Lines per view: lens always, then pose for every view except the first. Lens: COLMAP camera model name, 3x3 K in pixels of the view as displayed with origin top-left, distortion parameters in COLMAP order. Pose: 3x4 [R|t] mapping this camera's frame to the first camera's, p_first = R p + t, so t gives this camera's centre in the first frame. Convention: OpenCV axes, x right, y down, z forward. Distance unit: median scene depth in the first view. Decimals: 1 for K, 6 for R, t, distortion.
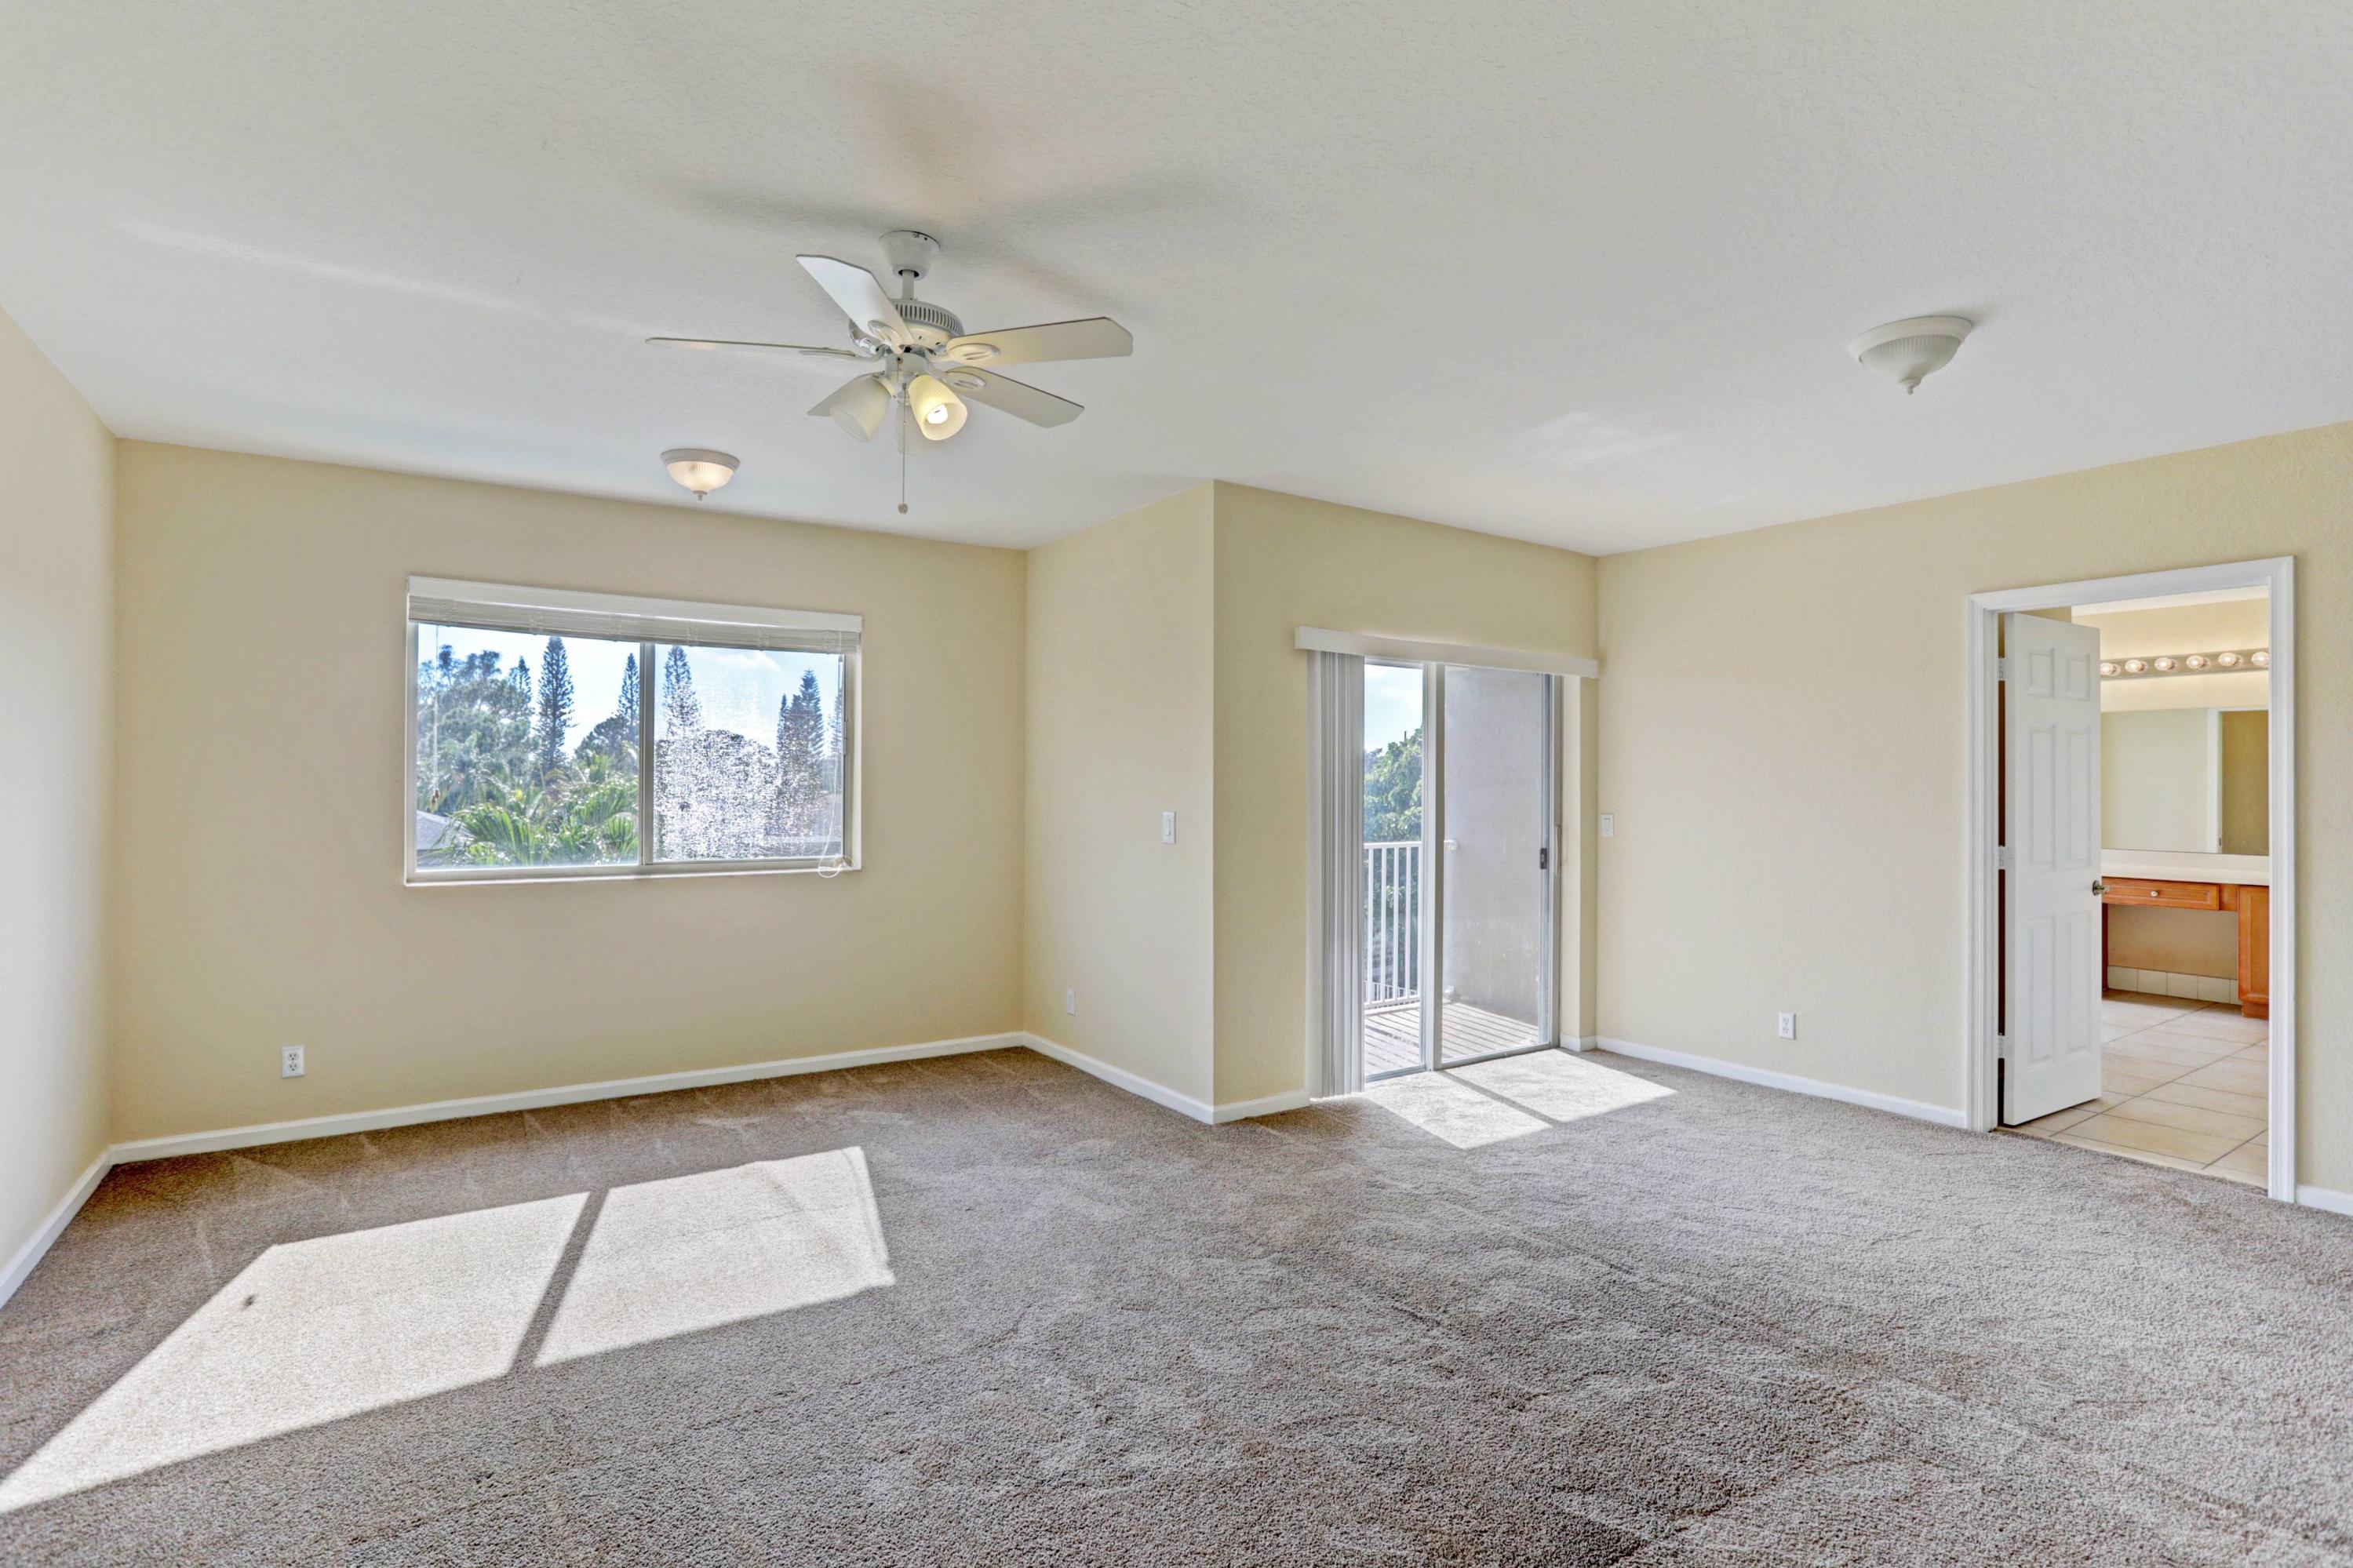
lens RADIAL K [[1149.6, 0, 1159.1], [0, 1149.6, 779.4], [0, 0, 1]] dist [-0.047833, 0.023914]
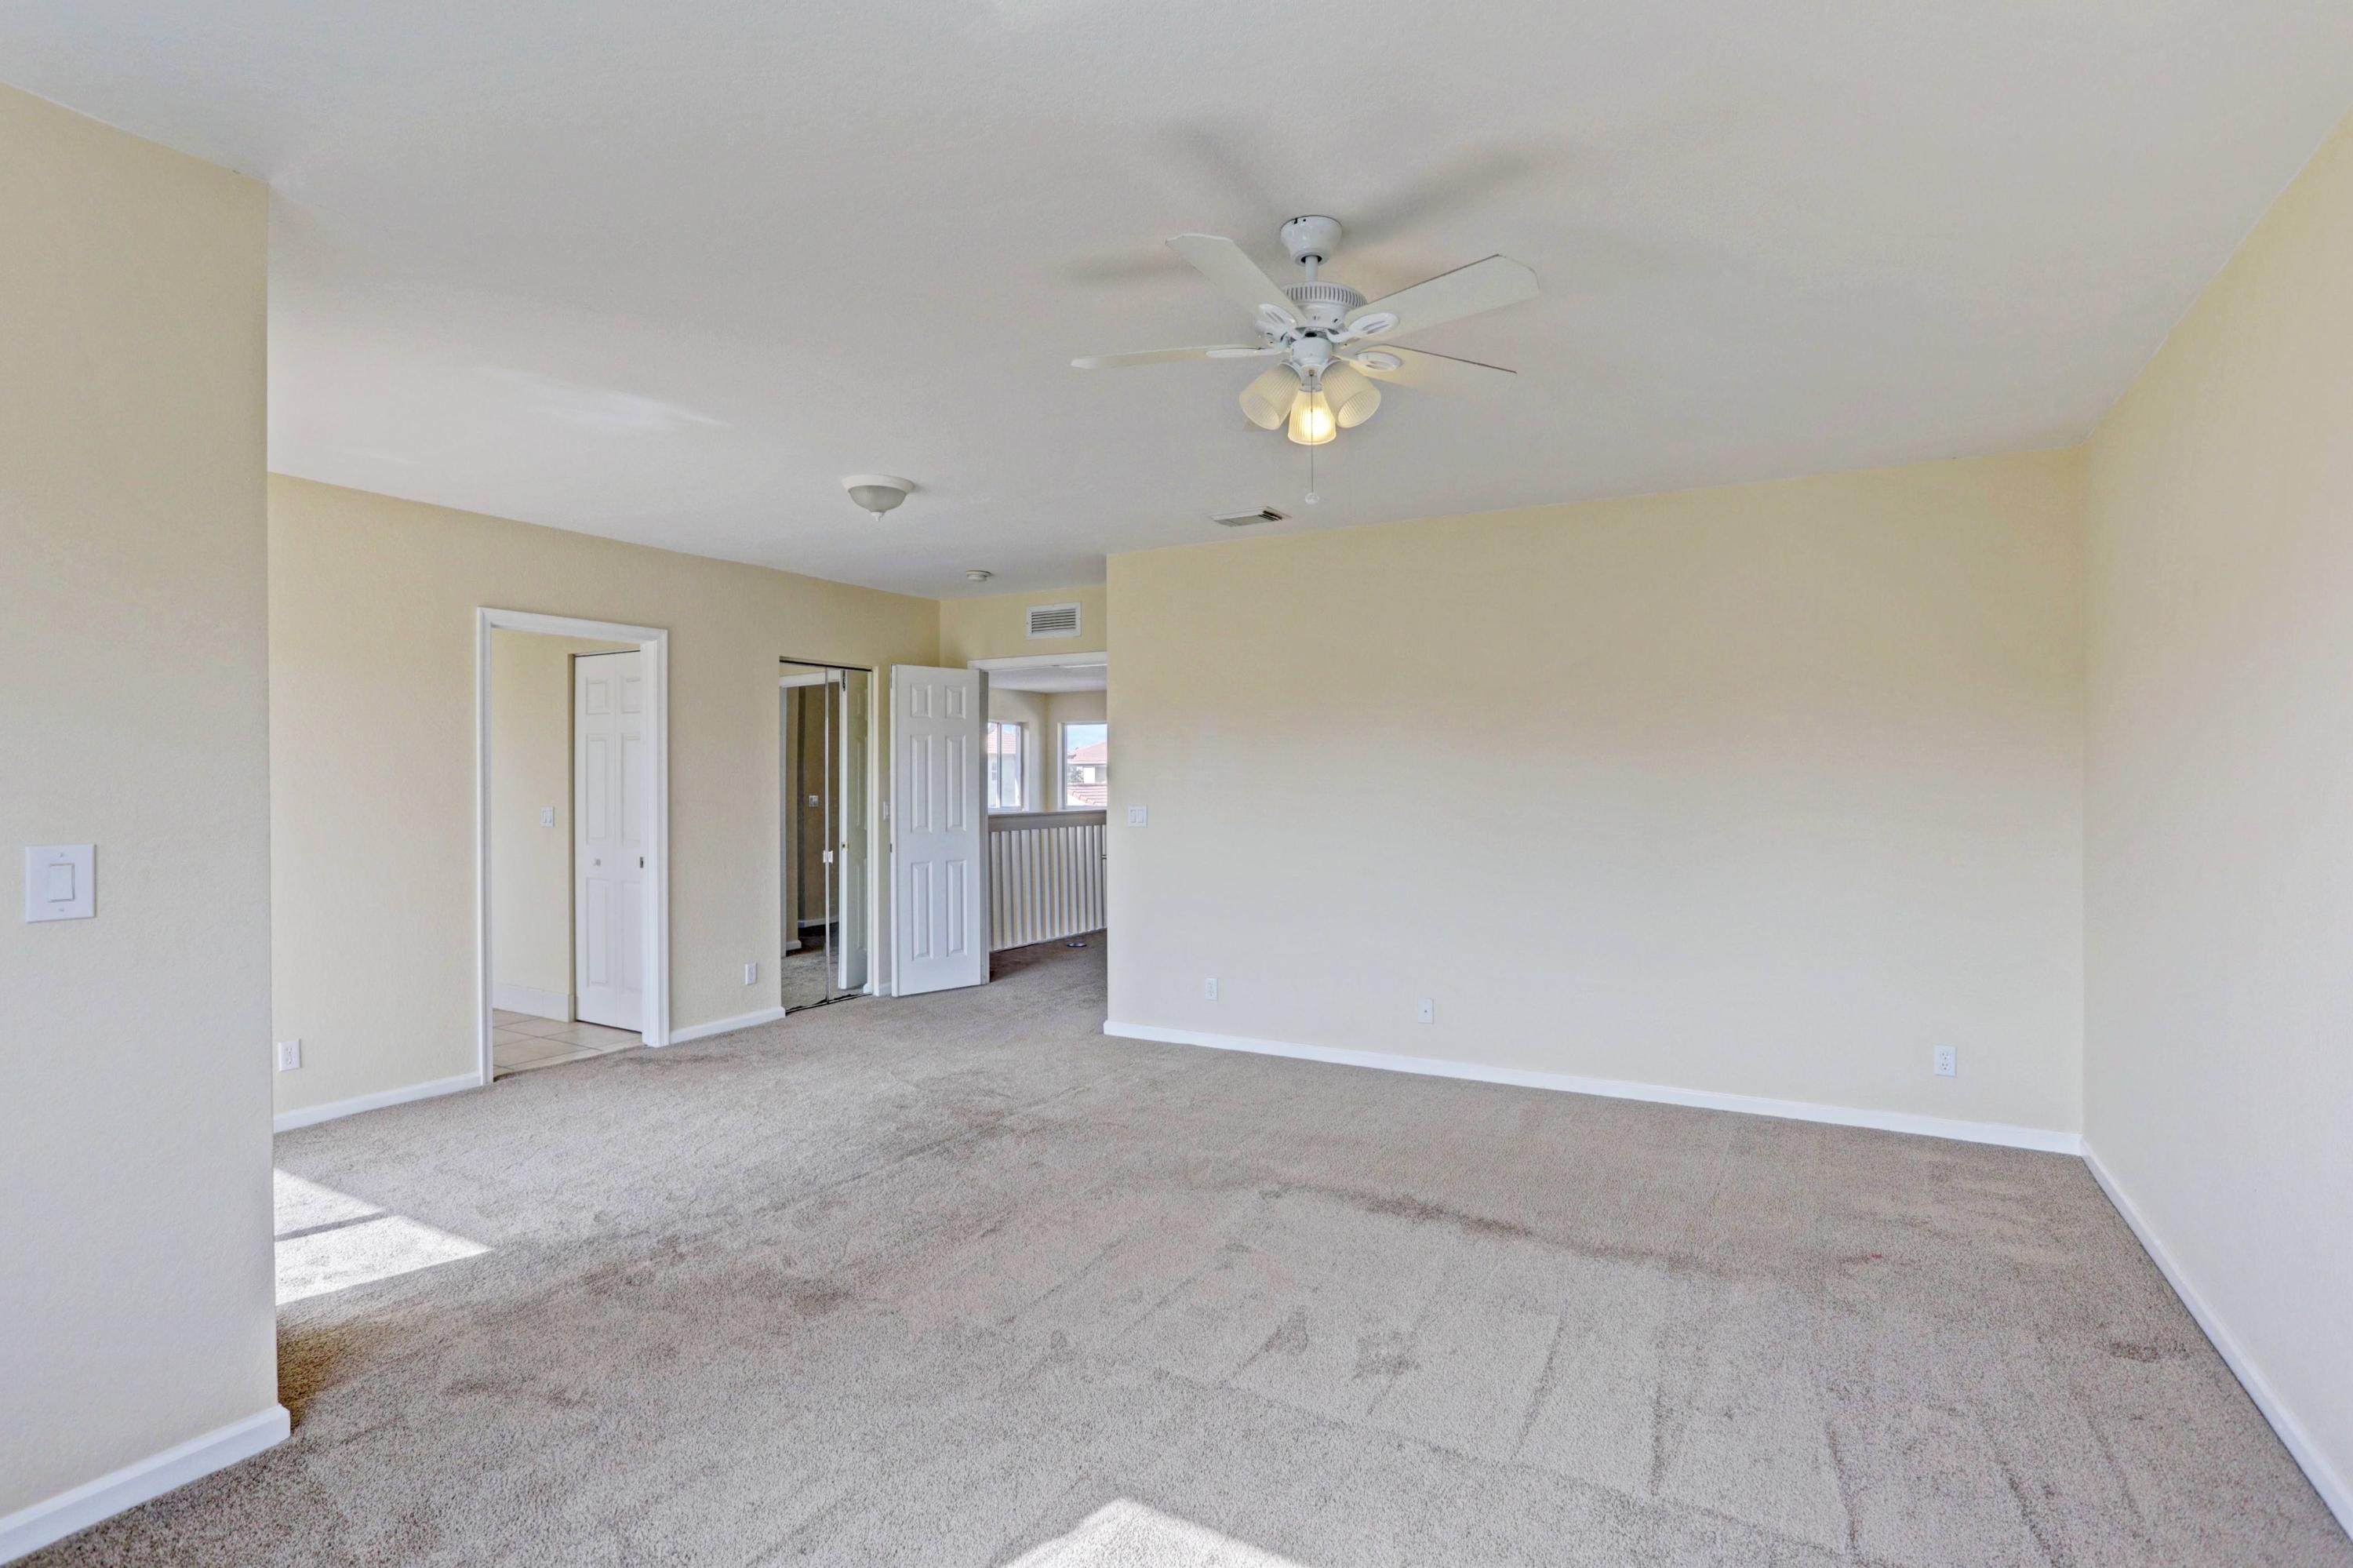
lens RADIAL K [[1149.8, 0, 1178.4], [0, 1149.8, 777.3], [0, 0, 1]] dist [-0.047833, 0.023914]
pose [[-0.430348, -0.001984, 0.902661, -0.552263], [0.002263, 0.999992, 0.003277, 0.001927], [-0.902660, 0.003453, -0.430340, 0.803843]]
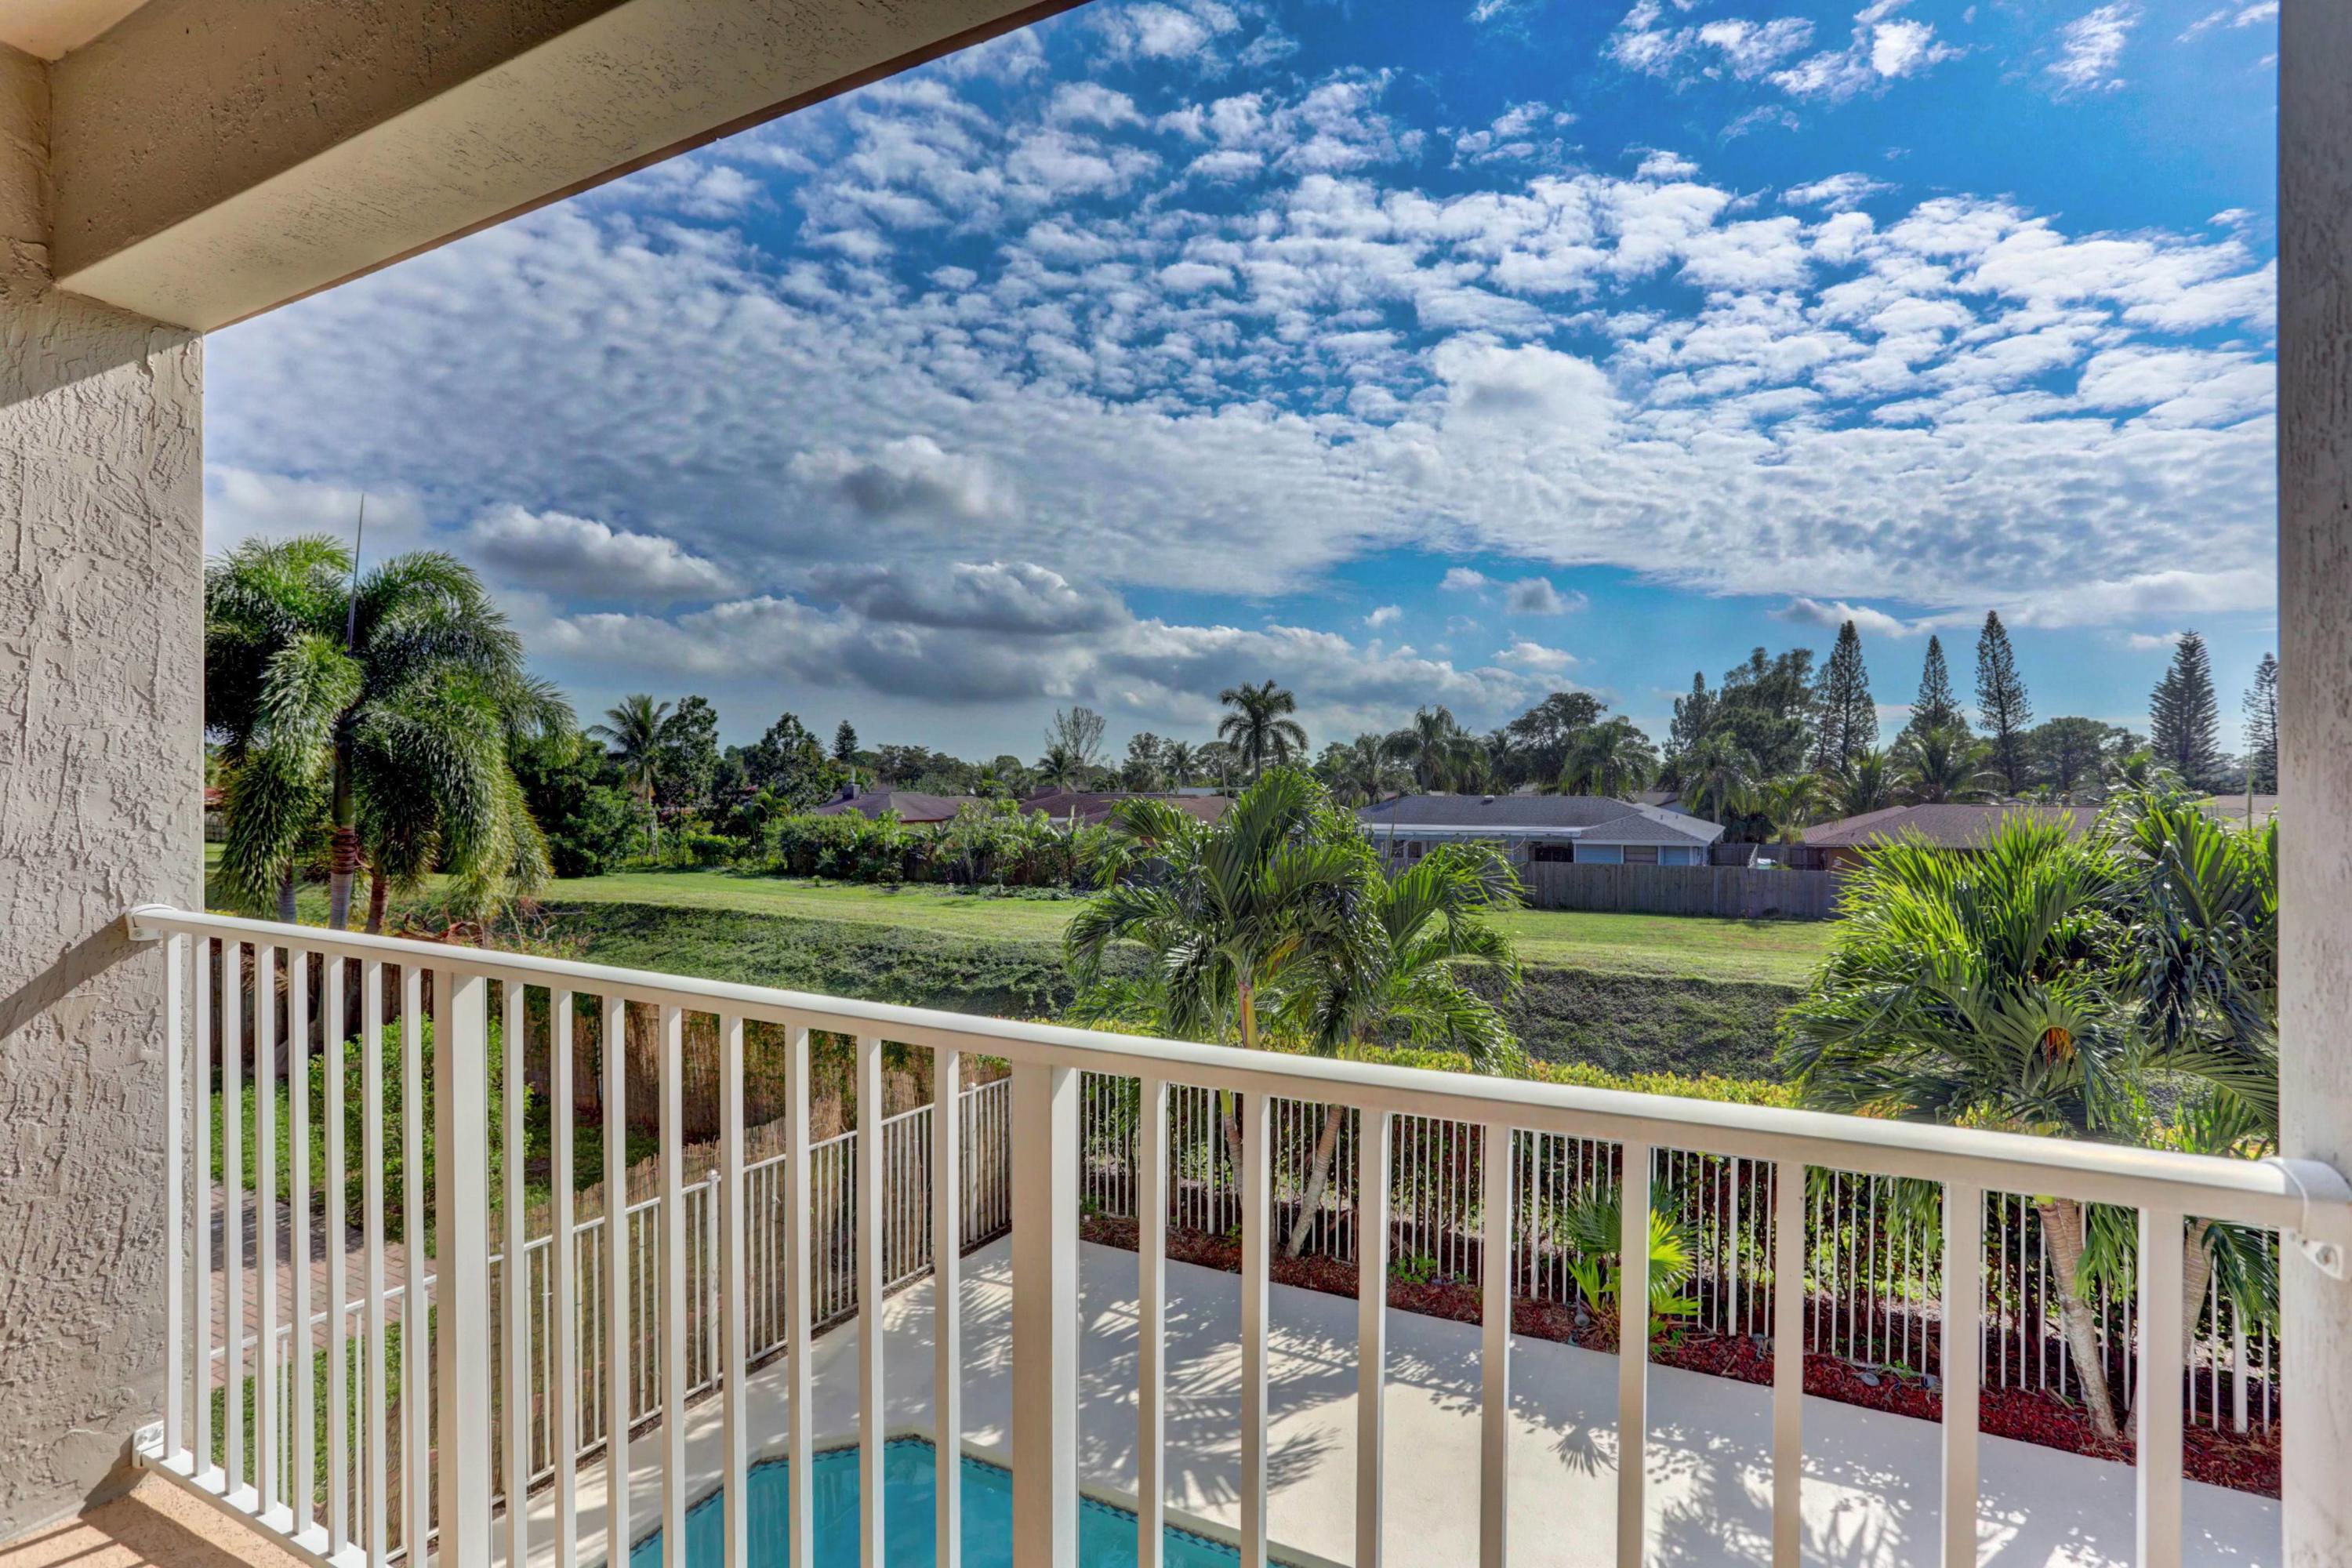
lens RADIAL K [[1149.2, 0, 1167.5], [0, 1149.2, 783.9], [0, 0, 1]] dist [-0.047833, 0.023914]
pose [[0.483082, -0.001115, -0.875574, 0.559455], [0.004691, 0.999988, 0.001314, 0.025586], [0.875562, -0.004742, 0.483082, 1.263844]]
